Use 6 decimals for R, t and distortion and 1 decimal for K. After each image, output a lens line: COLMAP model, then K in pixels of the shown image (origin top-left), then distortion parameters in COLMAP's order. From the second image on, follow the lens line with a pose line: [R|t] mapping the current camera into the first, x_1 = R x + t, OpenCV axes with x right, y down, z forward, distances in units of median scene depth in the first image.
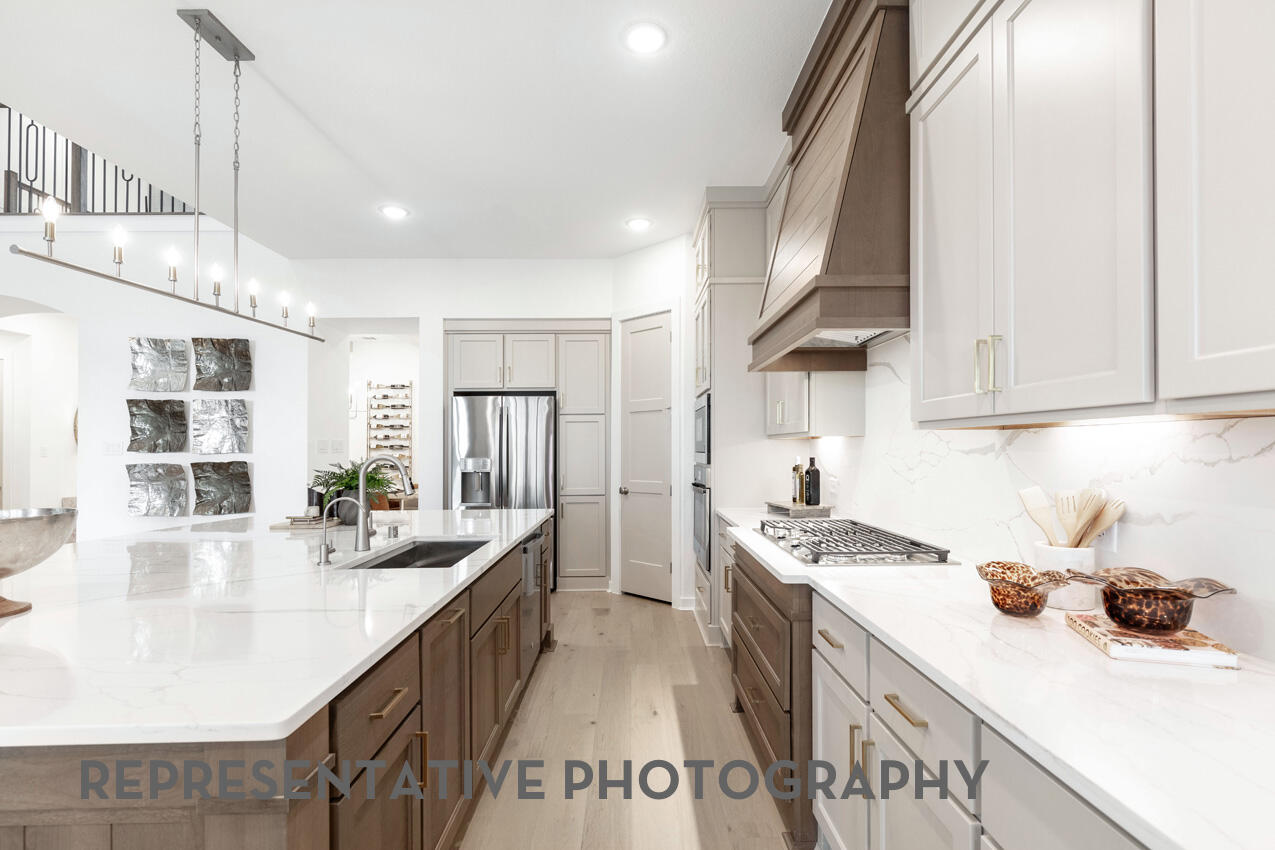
lens RADIAL K [[600.5, 0, 638.3], [0, 600.5, 435.2], [0, 0, 1]] dist [0.001384, 0.000690]
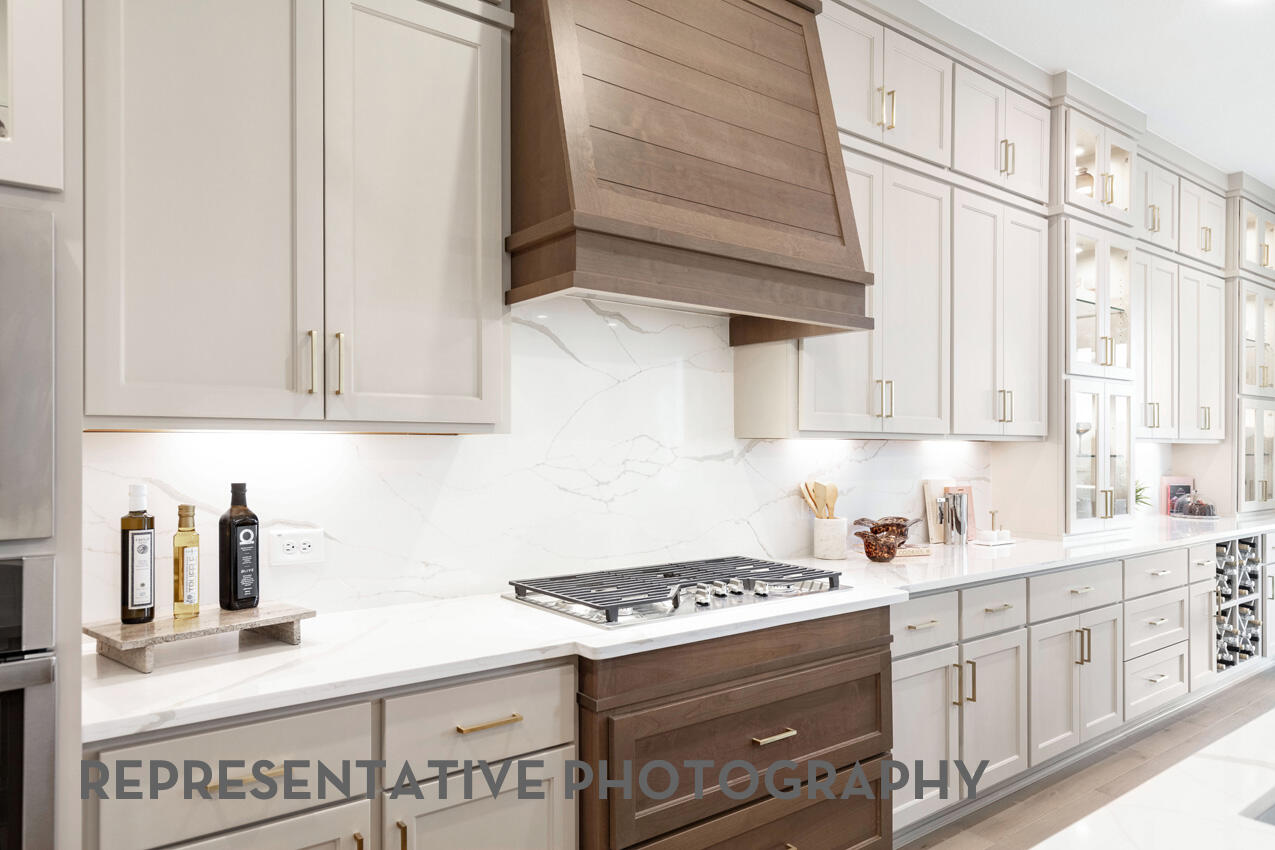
lens RADIAL K [[829.2, 0, 633.0], [0, 829.2, 443.3], [0, 0, 1]] dist [0.009498, 0.001626]
pose [[-0.600830, 0.003024, 0.799371, -0.498437], [-0.018222, 0.999681, -0.017478, 0.029697], [-0.799169, -0.025067, -0.600584, 2.000525]]
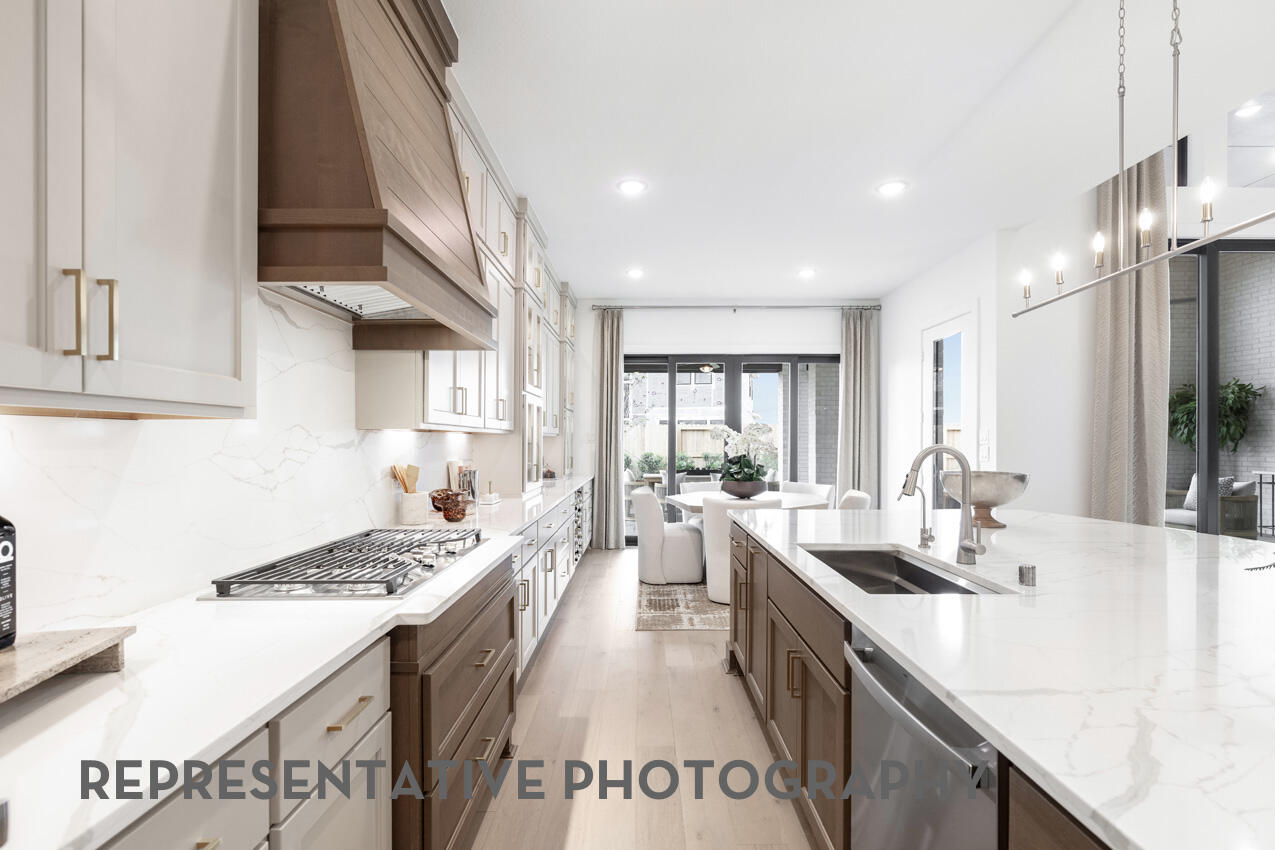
lens RADIAL K [[600.5, 0, 642.8], [0, 600.5, 438.8], [0, 0, 1]] dist [0.001384, 0.000690]
pose [[-0.999858, 0.008413, 0.014589, -0.038912], [0.008053, 0.999667, -0.024505, 0.047018], [-0.014790, -0.024384, -0.999593, 2.202200]]
